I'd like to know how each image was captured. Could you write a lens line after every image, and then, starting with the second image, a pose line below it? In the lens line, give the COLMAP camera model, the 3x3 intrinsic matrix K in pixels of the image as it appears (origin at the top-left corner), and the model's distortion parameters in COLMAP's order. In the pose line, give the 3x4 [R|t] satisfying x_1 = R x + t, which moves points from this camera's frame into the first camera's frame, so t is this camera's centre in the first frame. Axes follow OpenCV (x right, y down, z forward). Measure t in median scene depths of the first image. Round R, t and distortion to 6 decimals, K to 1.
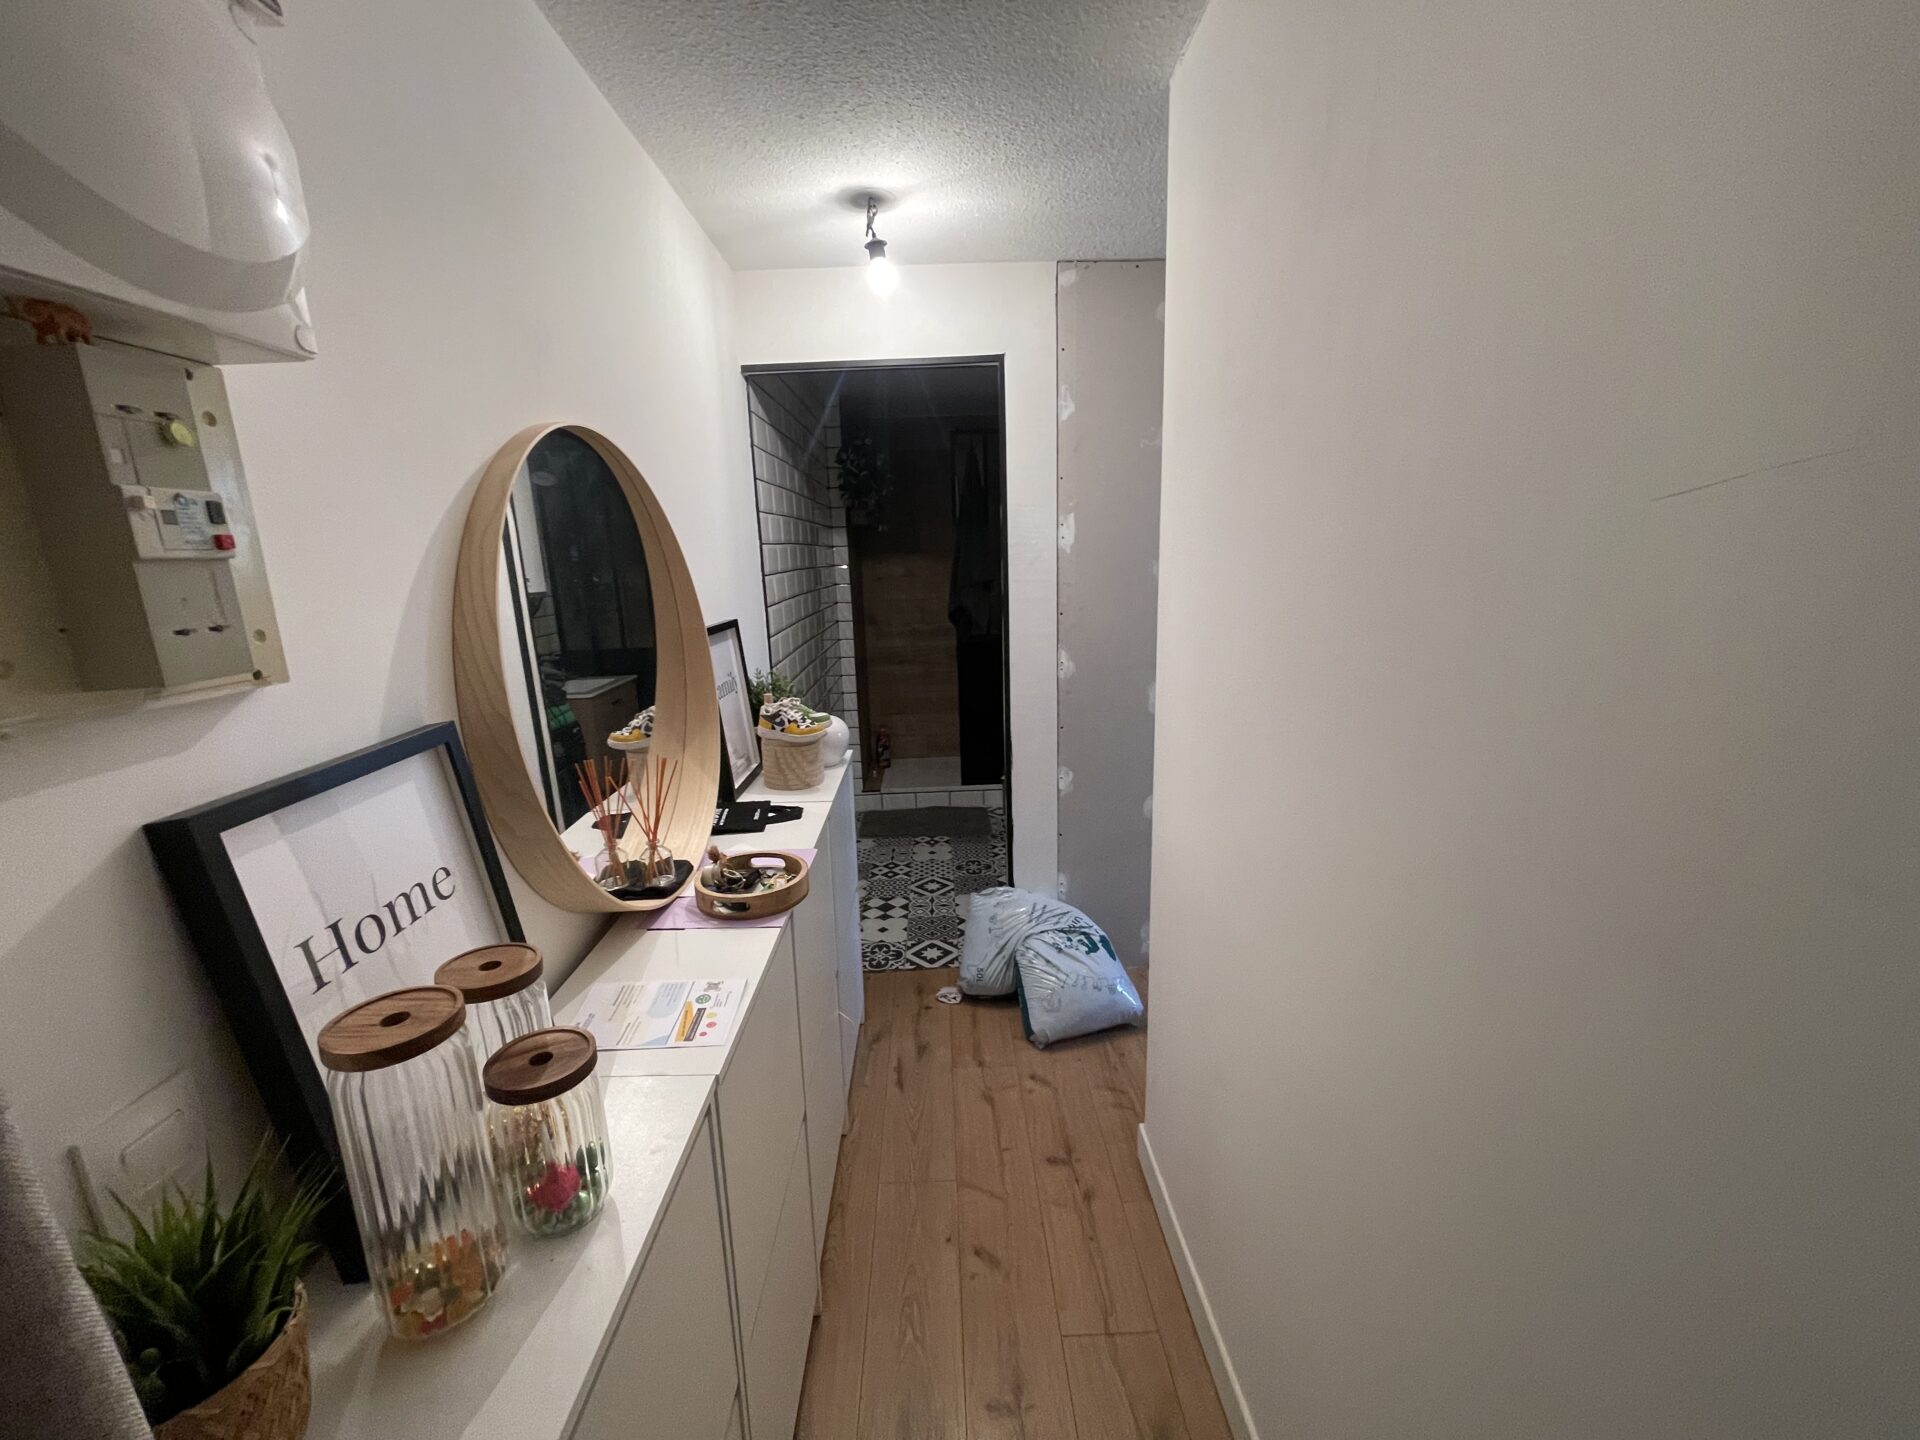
lens RADIAL K [[769.7, 0, 974.4], [0, 769.7, 735.2], [0, 0, 1]] dist [-0.001149, -0.000273]
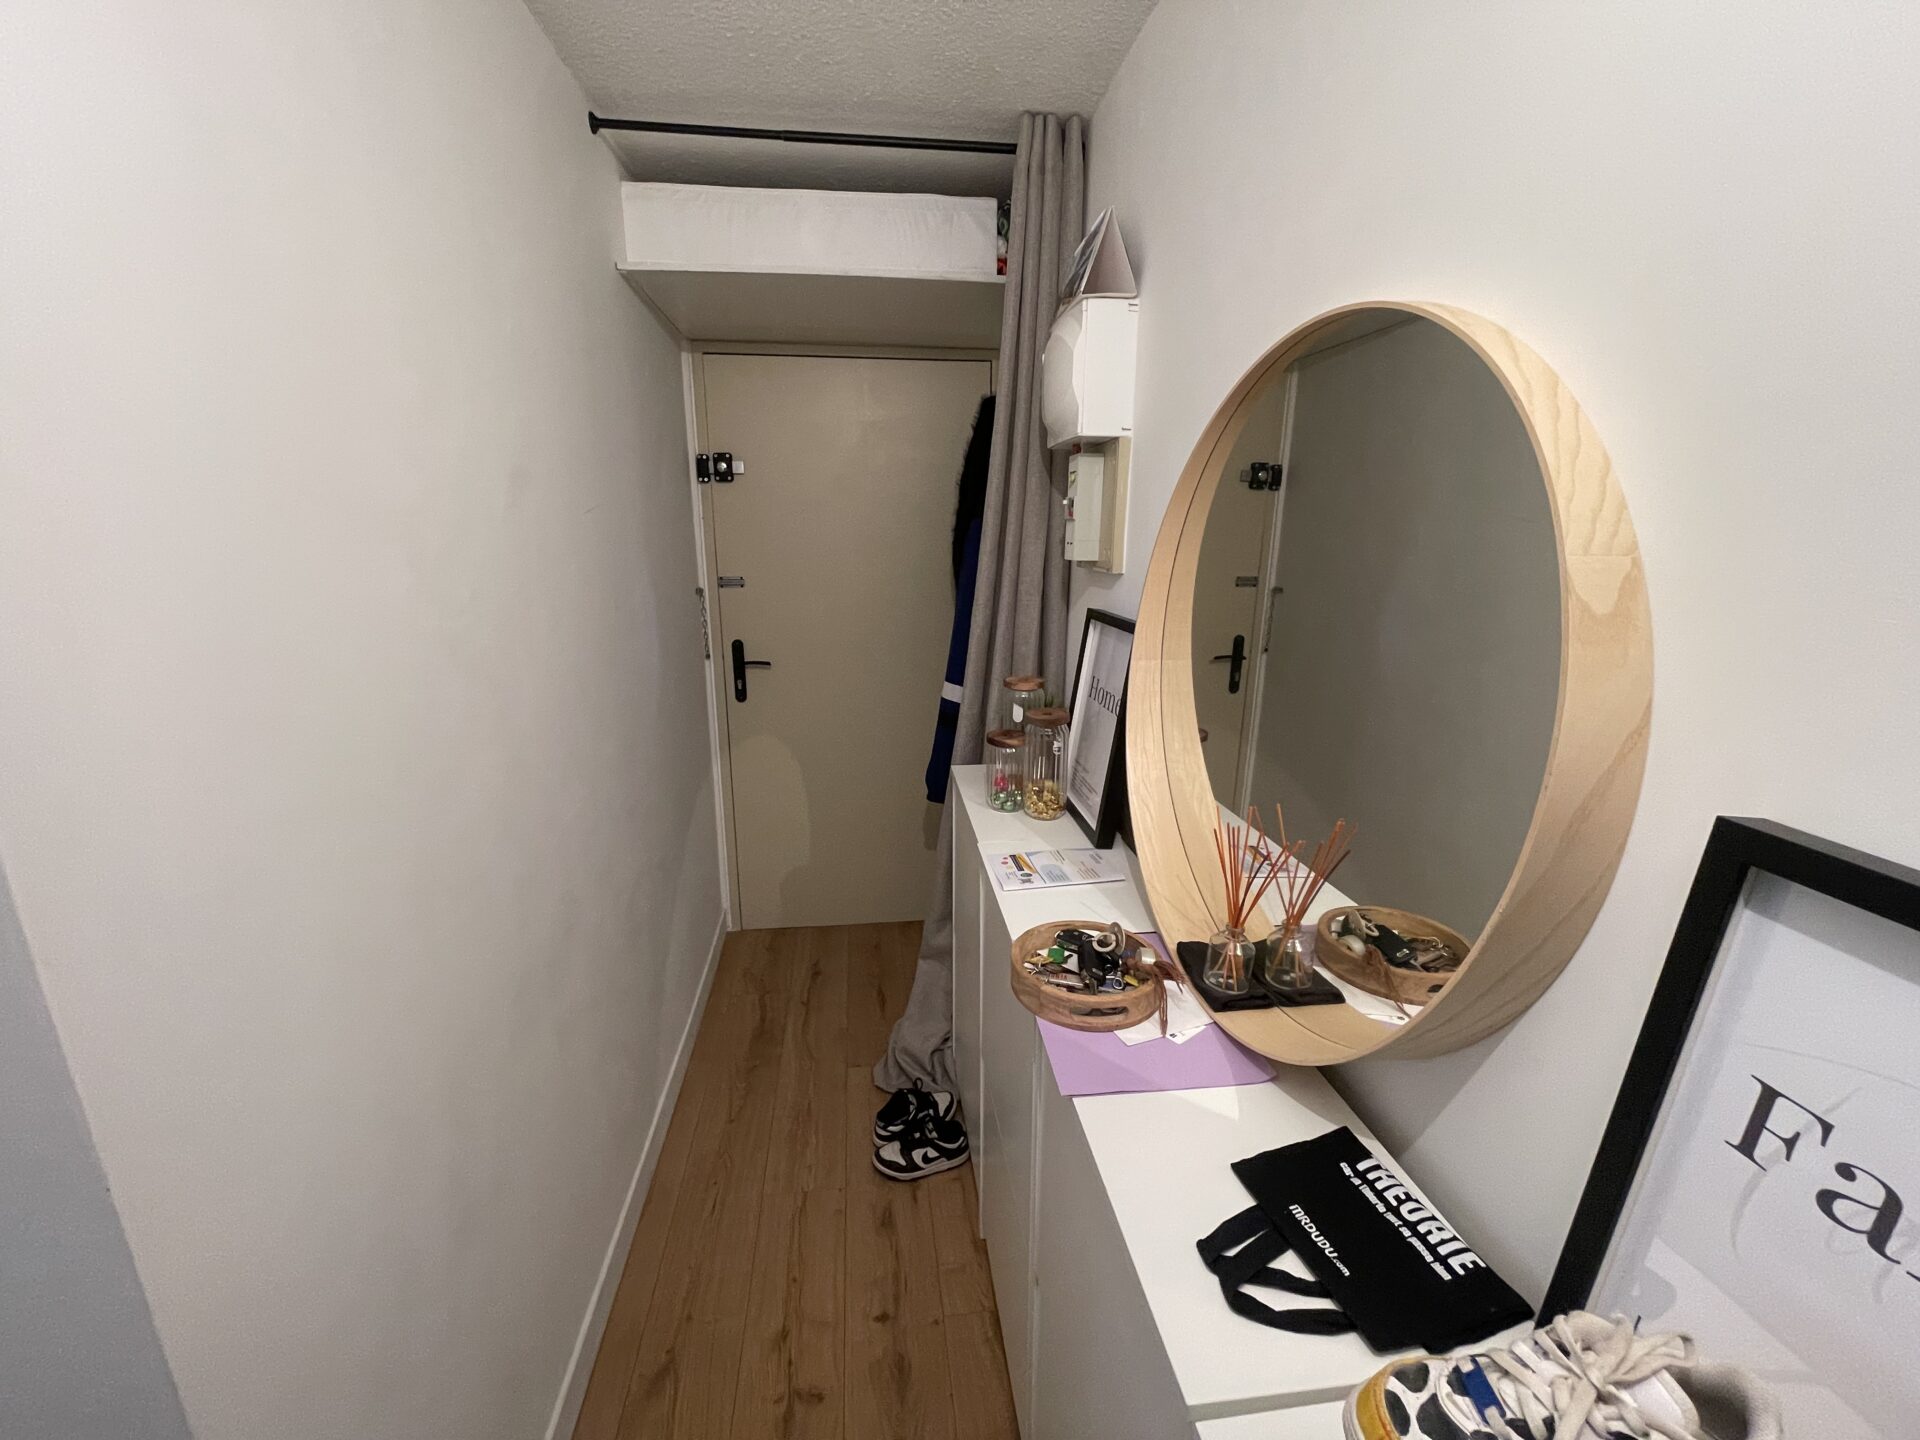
lens RADIAL K [[769.7, 0, 960.5], [0, 769.7, 706.0], [0, 0, 1]] dist [-0.001149, -0.000273]
pose [[-0.996526, 0.039086, -0.073537, -0.040417], [0.001293, 0.890178, 0.455611, -0.119123], [0.083269, 0.453933, -0.887137, 0.492544]]
